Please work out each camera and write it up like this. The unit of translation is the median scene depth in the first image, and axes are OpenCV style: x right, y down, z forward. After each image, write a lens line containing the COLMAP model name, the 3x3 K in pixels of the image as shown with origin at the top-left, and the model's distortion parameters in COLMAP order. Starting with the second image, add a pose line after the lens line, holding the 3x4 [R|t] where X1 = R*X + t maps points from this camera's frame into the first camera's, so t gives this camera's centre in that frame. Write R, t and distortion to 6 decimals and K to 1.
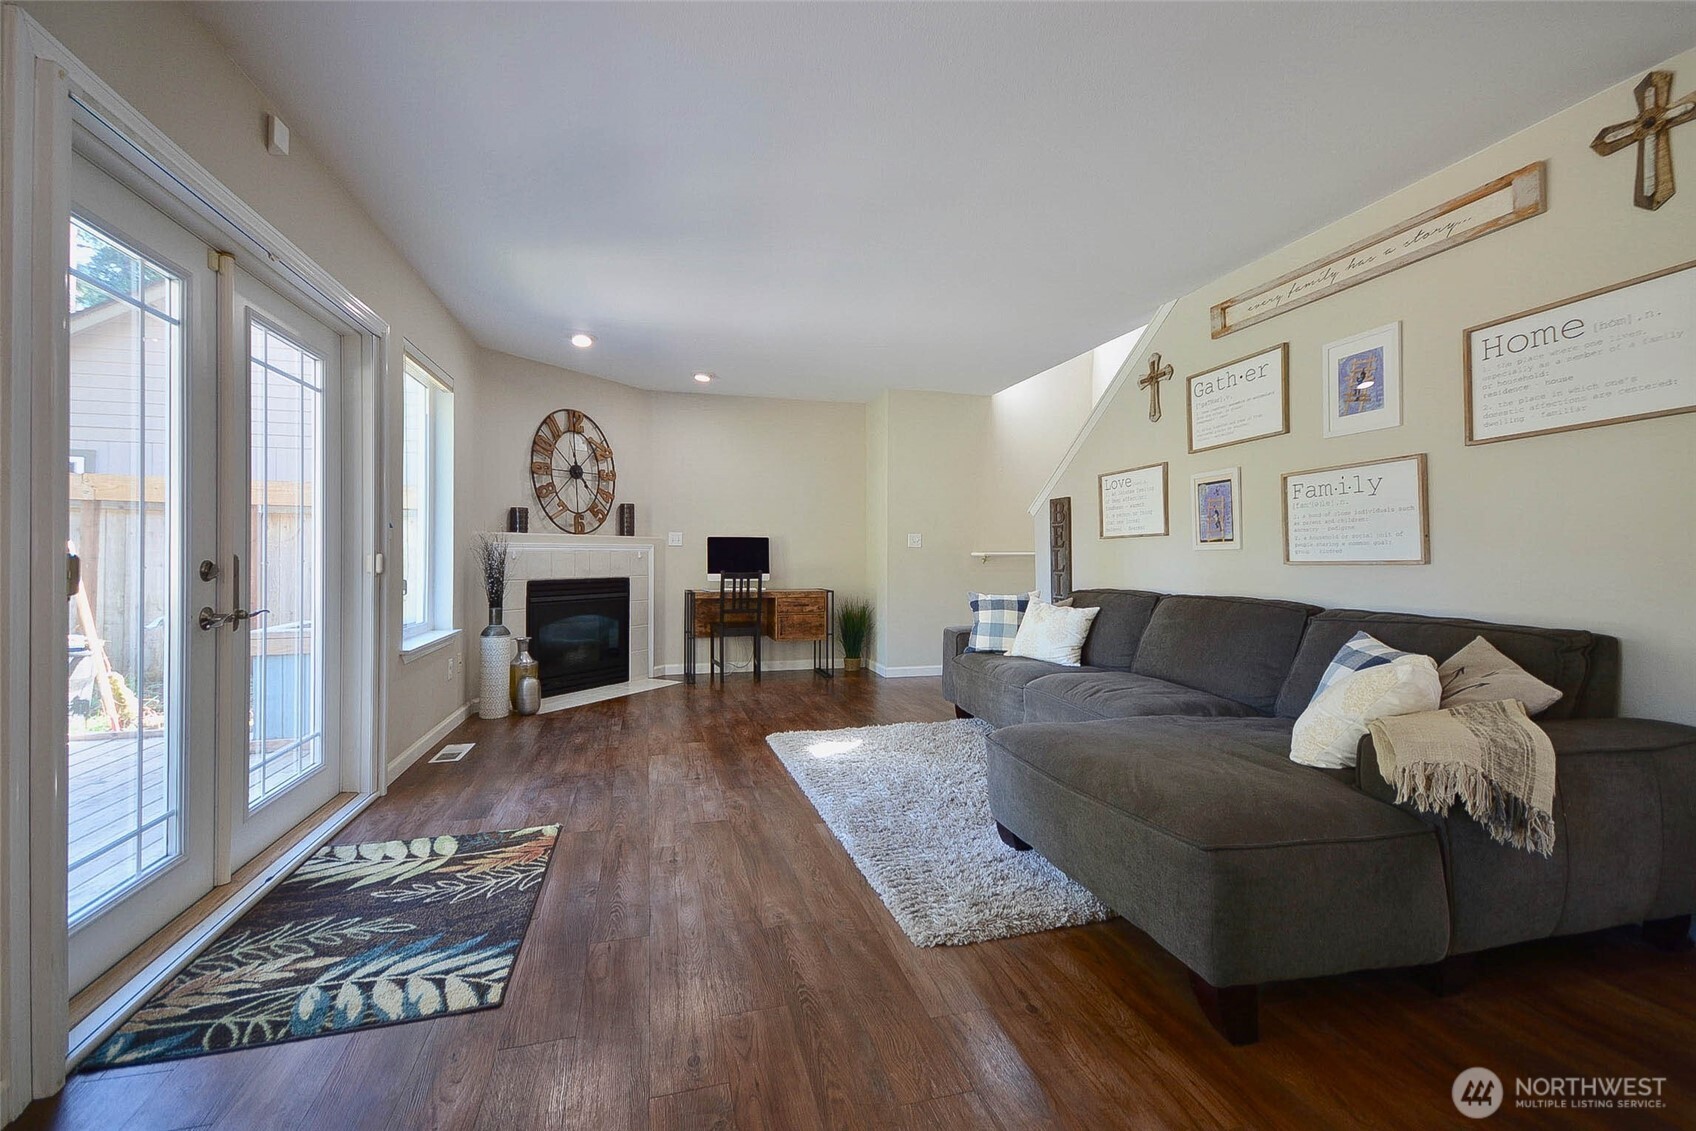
lens RADIAL K [[734.6, 0, 848.0], [0, 734.6, 565.5], [0, 0, 1]] dist [-0.001899, -0.000615]
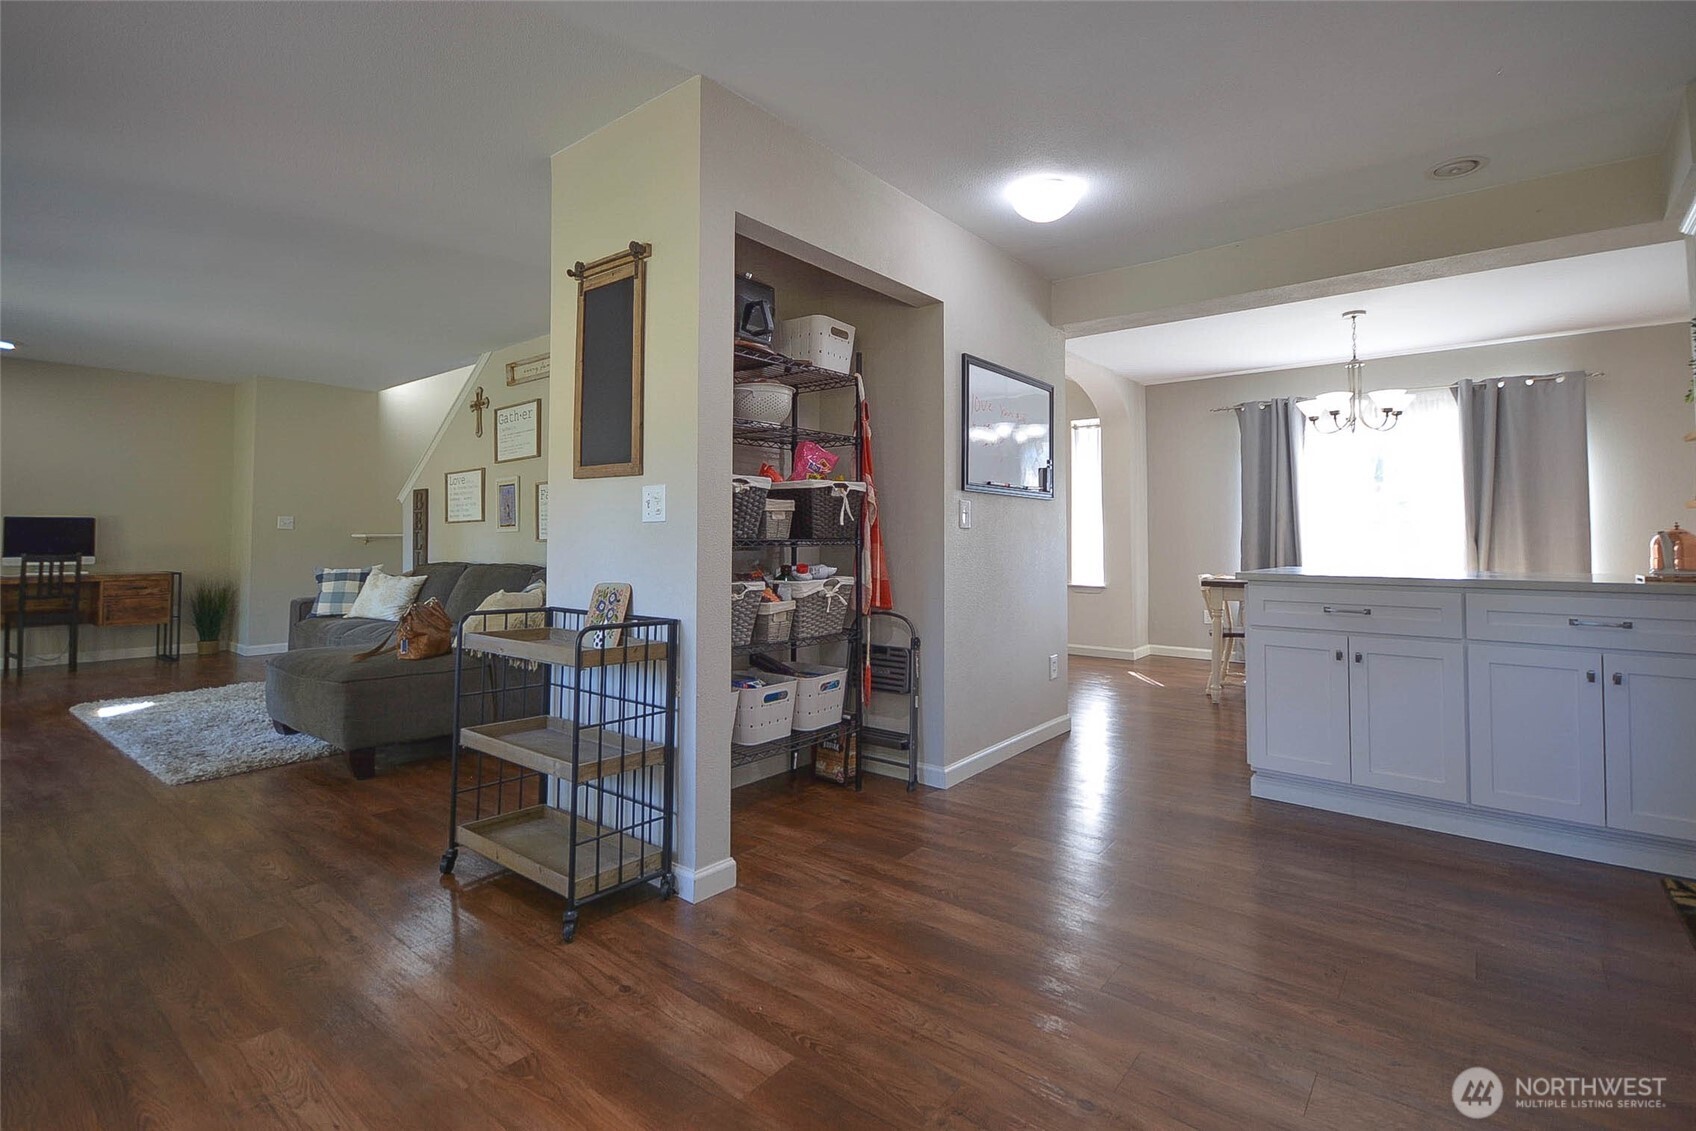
lens RADIAL K [[781.3, 0, 884.5], [0, 781.3, 514.7], [0, 0, 1]] dist [-0.000305, -0.010892]
pose [[0.790876, 0.016028, 0.611766, 0.123626], [0.010924, 0.999128, -0.040299, 0.012526], [-0.611879, 0.038555, 0.790011, -0.555413]]
